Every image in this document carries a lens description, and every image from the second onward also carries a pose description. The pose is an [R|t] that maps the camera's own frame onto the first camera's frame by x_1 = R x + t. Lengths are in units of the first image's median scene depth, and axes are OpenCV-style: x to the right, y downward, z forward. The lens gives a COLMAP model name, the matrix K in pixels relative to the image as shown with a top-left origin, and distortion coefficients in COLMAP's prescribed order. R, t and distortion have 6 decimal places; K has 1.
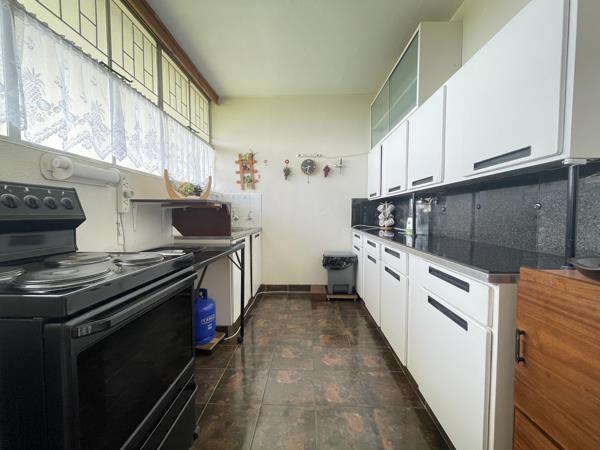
lens RADIAL K [[241.7, 0, 300.9], [0, 241.7, 223.7], [0, 0, 1]] dist [-0.001694, -0.000474]
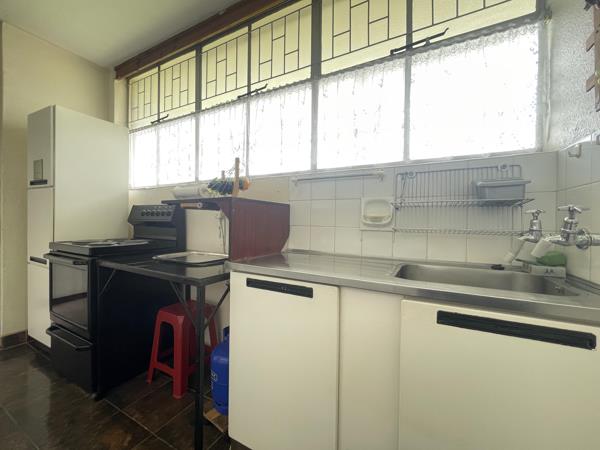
lens RADIAL K [[220.0, 0, 300.3], [0, 220.0, 225.3], [0, 0, 1]] dist [0.008782, 0.000060]
pose [[-0.413083, -0.005717, -0.910675, 0.058501], [-0.060919, 0.997914, 0.021368, -0.053783], [0.908654, 0.064304, -0.412570, 1.625372]]
